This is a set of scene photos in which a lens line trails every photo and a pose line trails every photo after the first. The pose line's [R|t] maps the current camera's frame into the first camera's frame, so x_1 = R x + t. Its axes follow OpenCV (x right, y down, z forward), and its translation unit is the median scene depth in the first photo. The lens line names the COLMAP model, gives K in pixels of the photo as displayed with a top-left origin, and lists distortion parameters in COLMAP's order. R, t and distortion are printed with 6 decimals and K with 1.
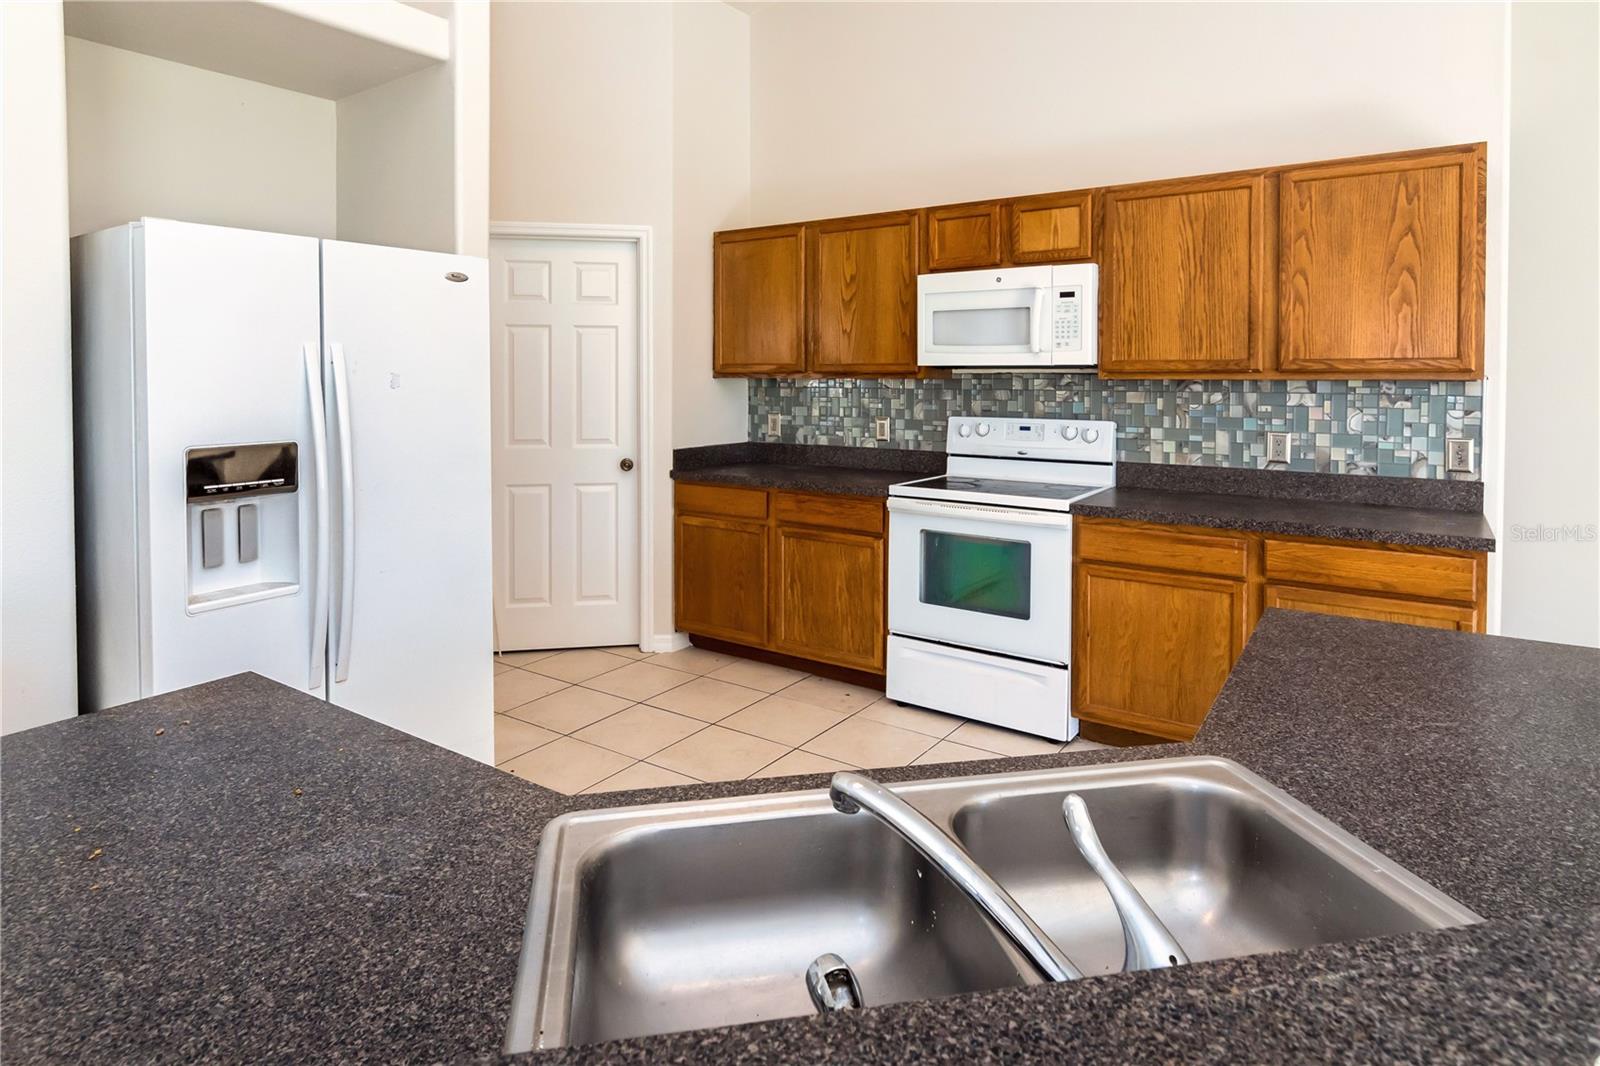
lens RADIAL K [[911.4, 0, 759.8], [0, 911.4, 390.1], [0, 0, 1]] dist [-0.002714, -0.000163]
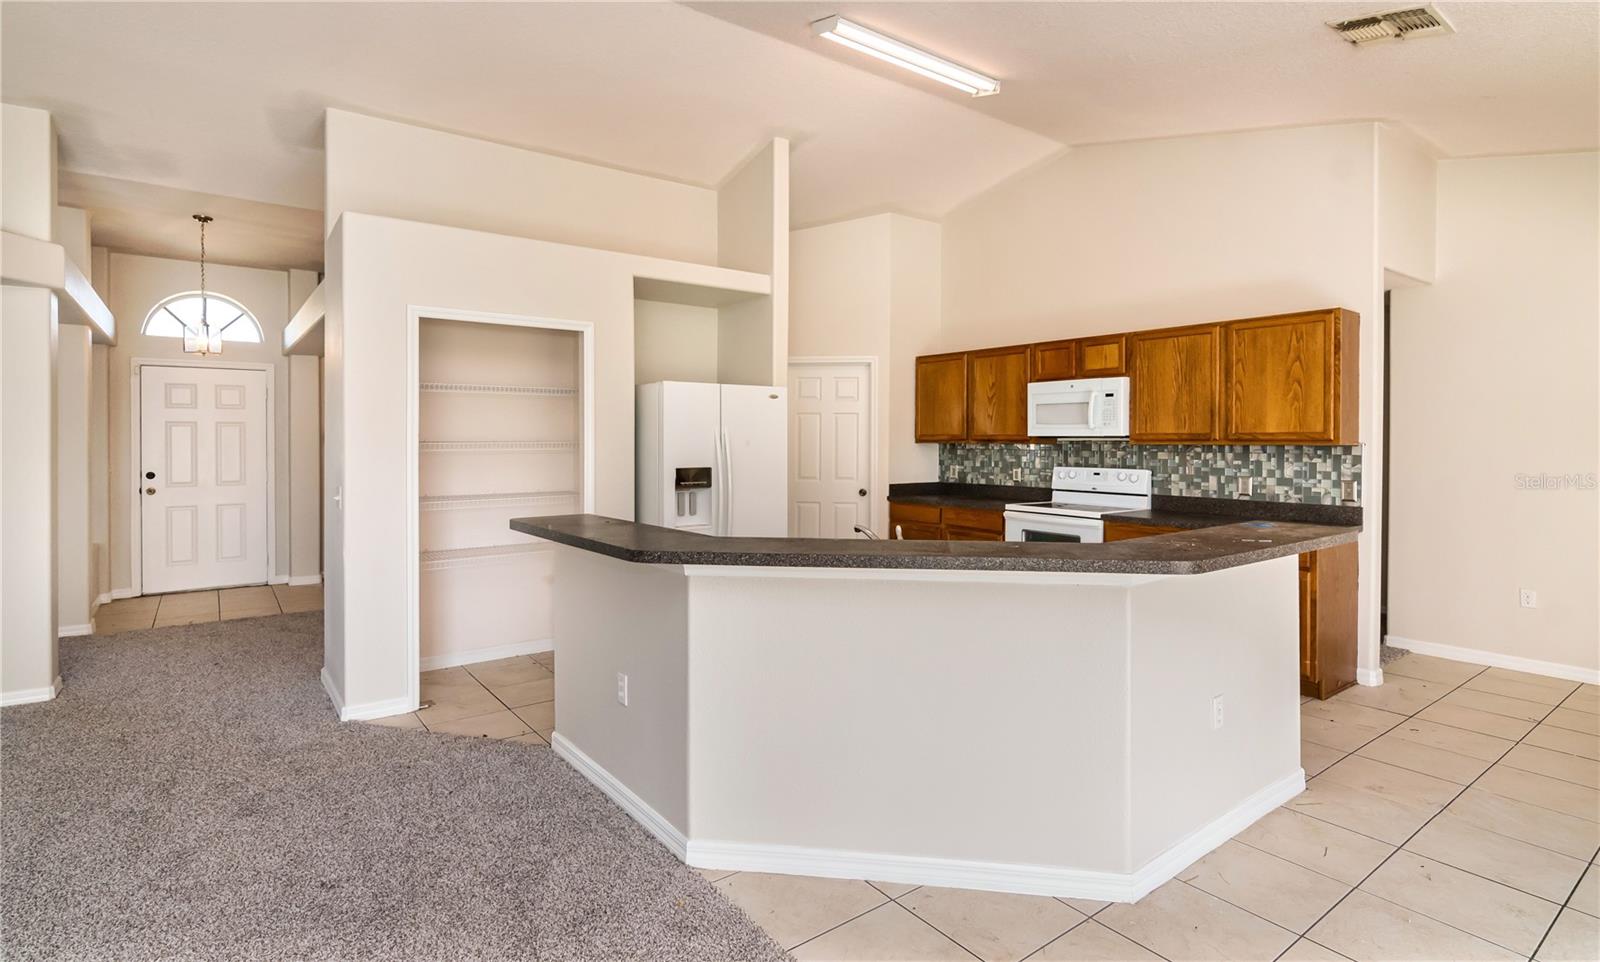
lens RADIAL K [[776.2, 0, 766.7], [0, 776.2, 444.5], [0, 0, 1]] dist [0.003393, 0.000129]
pose [[0.949777, 0.005099, -0.312886, 0.173363], [-0.009319, 0.999885, -0.011993, 0.011858], [0.312788, 0.014306, 0.949715, -0.567468]]
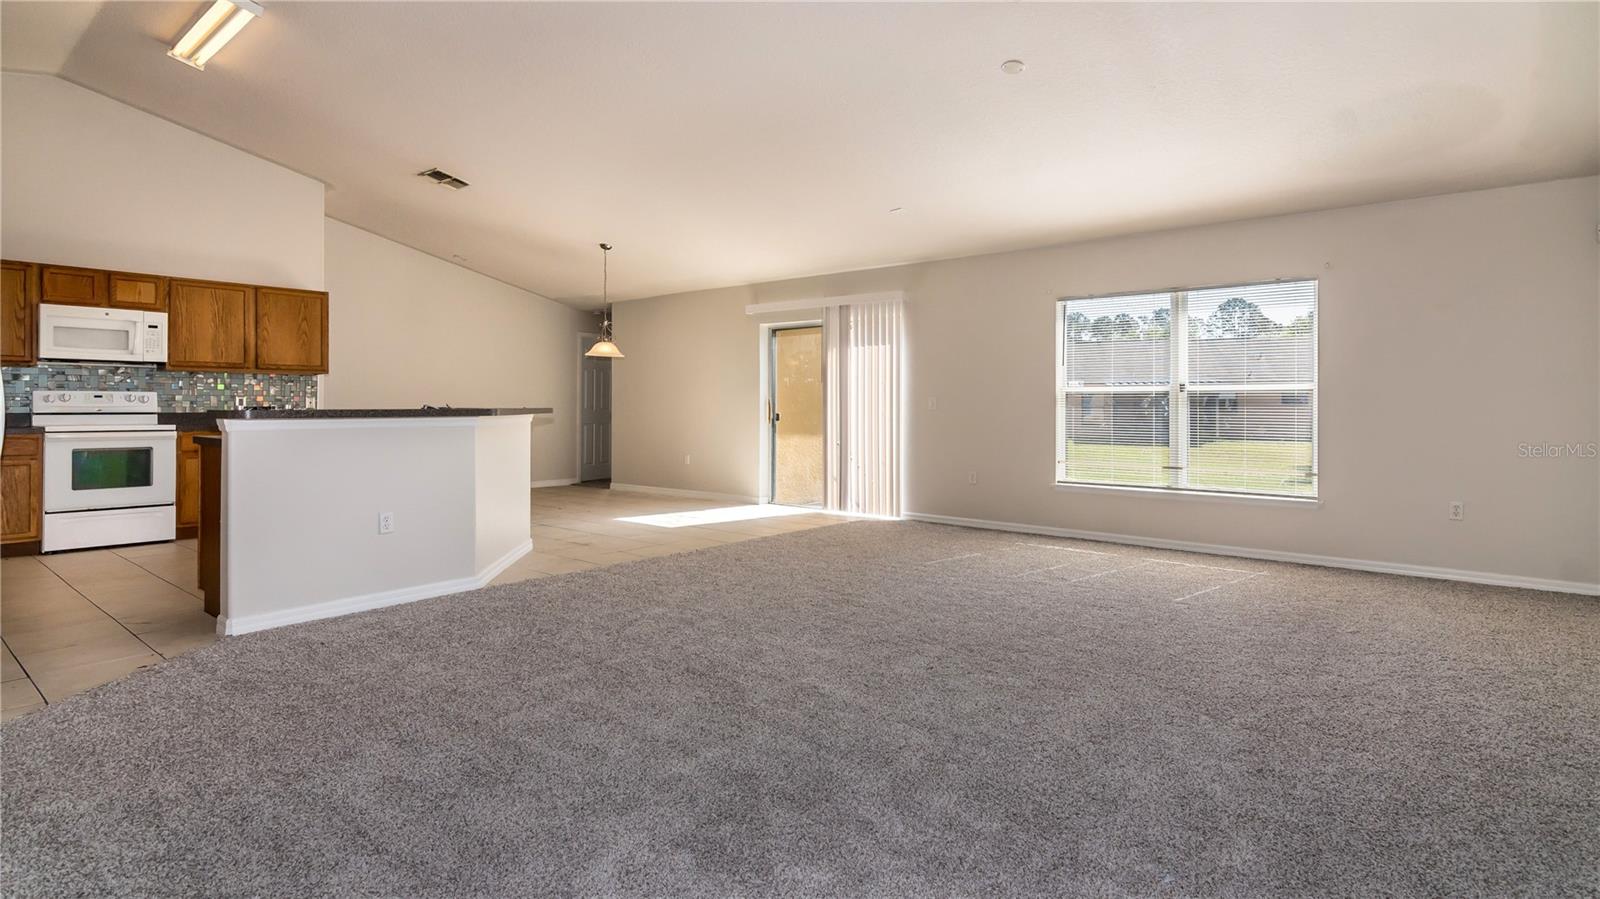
lens RADIAL K [[800.9, 0, 805.2], [0, 800.9, 405.0], [0, 0, 1]] dist [0.001157, 0.000234]
pose [[0.065713, 0.004128, 0.997830, -1.277796], [0.019021, 0.999805, -0.005389, 0.100596], [-0.997657, 0.019334, 0.065621, -0.529712]]
